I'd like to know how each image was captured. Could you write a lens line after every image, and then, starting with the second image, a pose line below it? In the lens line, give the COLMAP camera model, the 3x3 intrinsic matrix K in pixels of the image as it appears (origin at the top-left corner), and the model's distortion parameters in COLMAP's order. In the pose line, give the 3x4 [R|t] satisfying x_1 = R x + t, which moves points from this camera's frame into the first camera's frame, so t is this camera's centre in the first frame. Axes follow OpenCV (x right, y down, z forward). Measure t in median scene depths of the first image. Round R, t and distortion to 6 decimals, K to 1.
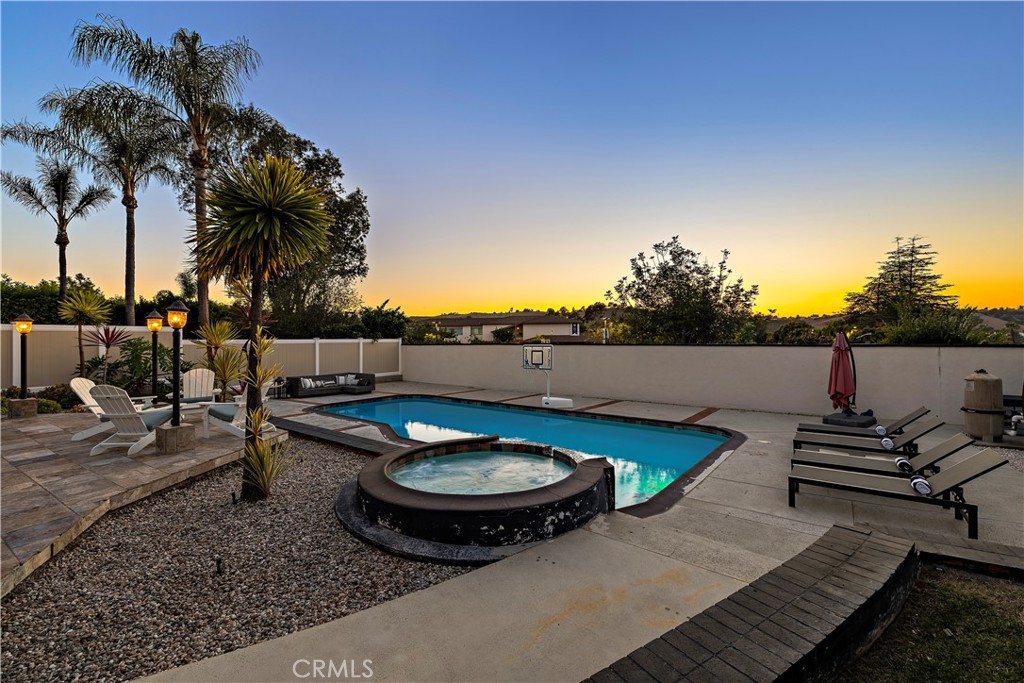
lens RADIAL K [[435.4, 0, 513.3], [0, 435.4, 337.7], [0, 0, 1]] dist [-0.000872, 0.000167]
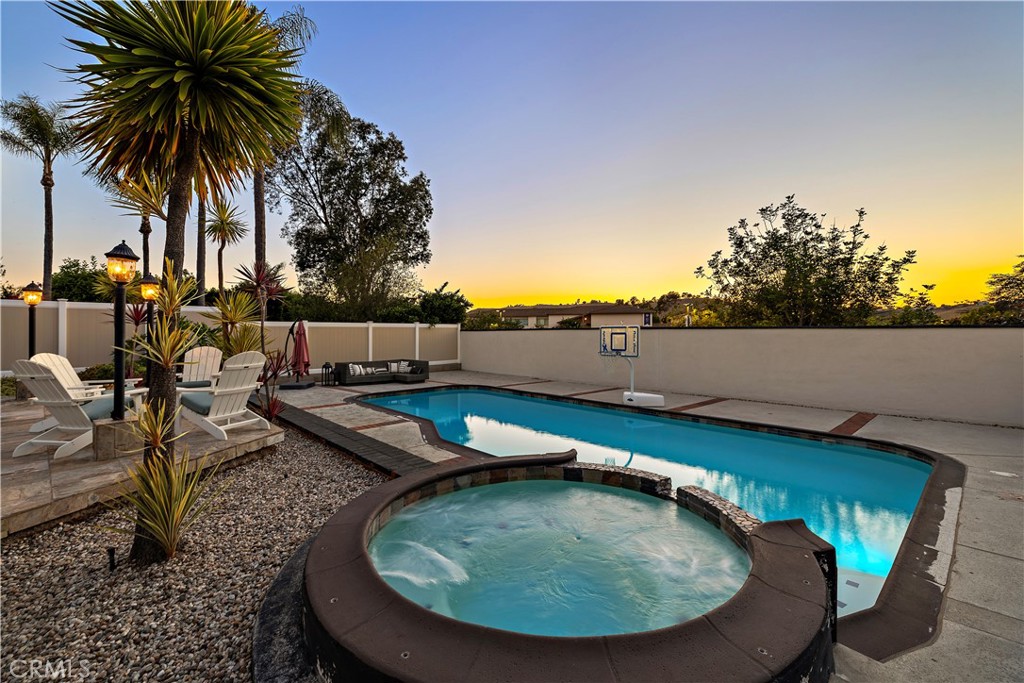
lens RADIAL K [[435.4, 0, 513.4], [0, 435.4, 330.9], [0, 0, 1]] dist [-0.000872, 0.000167]
pose [[0.988681, 0.005311, -0.149939, -0.010827], [-0.005069, 0.999985, 0.001993, 0.017840], [0.149947, -0.001211, 0.988693, 0.133583]]
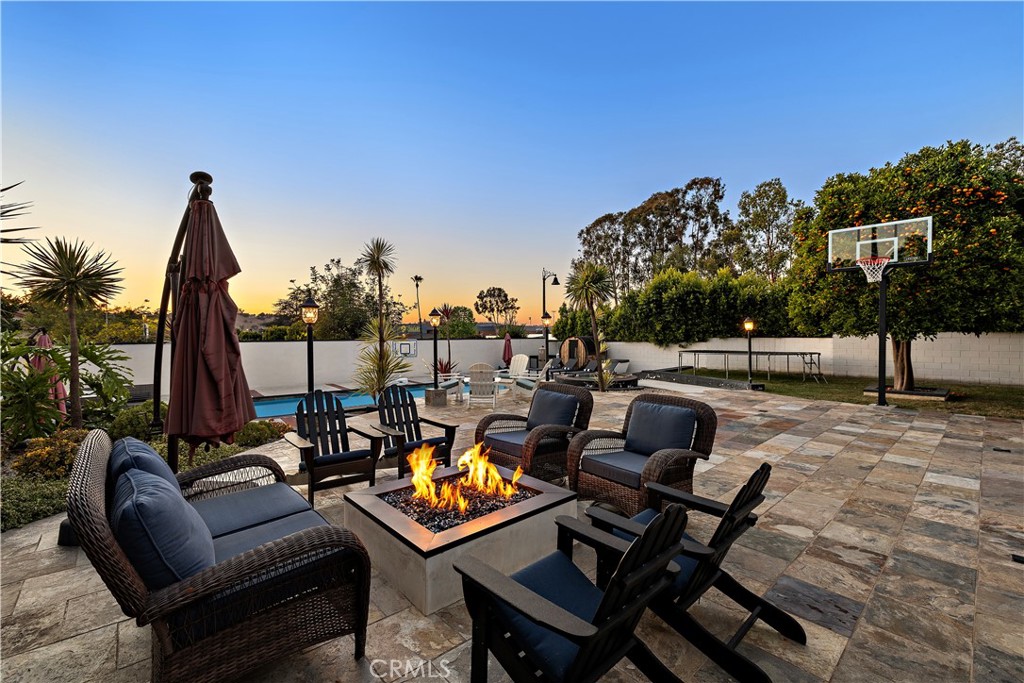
lens RADIAL K [[435.4, 0, 517.4], [0, 435.4, 337.1], [0, 0, 1]] dist [-0.000872, 0.000167]
pose [[0.221557, -0.000799, 0.975147, -0.848440], [0.000231, 1.000000, 0.000766, 0.005301], [-0.975147, 0.000056, 0.221557, 0.244769]]
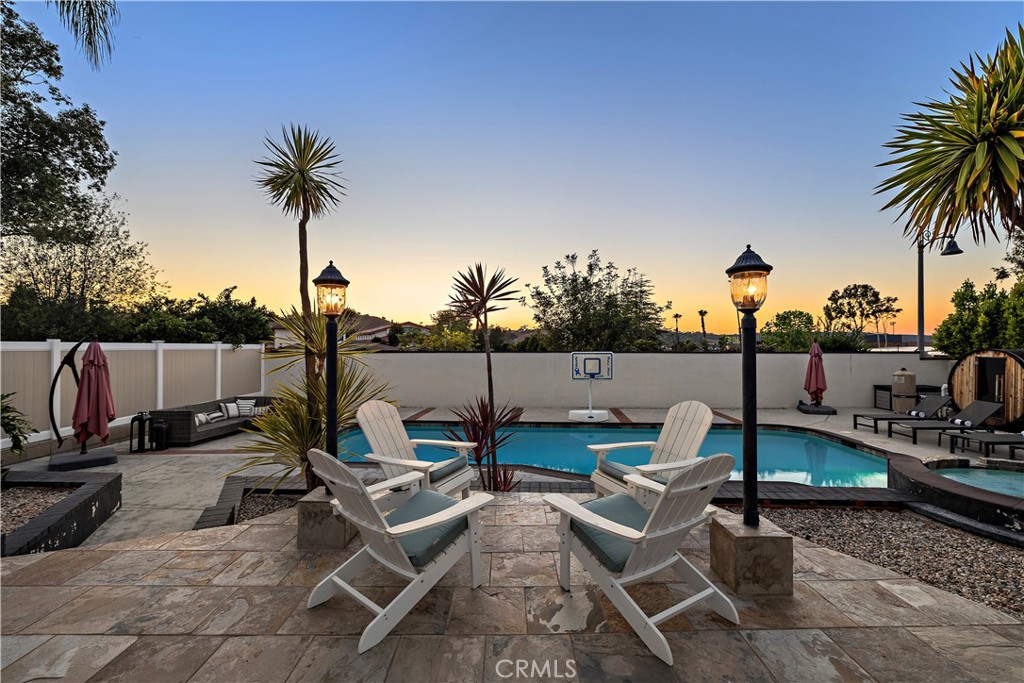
lens RADIAL K [[435.4, 0, 506.5], [0, 435.4, 345.3], [0, 0, 1]] dist [-0.000872, 0.000167]
pose [[0.819815, 0.008951, 0.572559, -0.417437], [-0.007519, 0.999960, -0.004866, 0.005961], [-0.572579, -0.000316, 0.819849, 0.262289]]
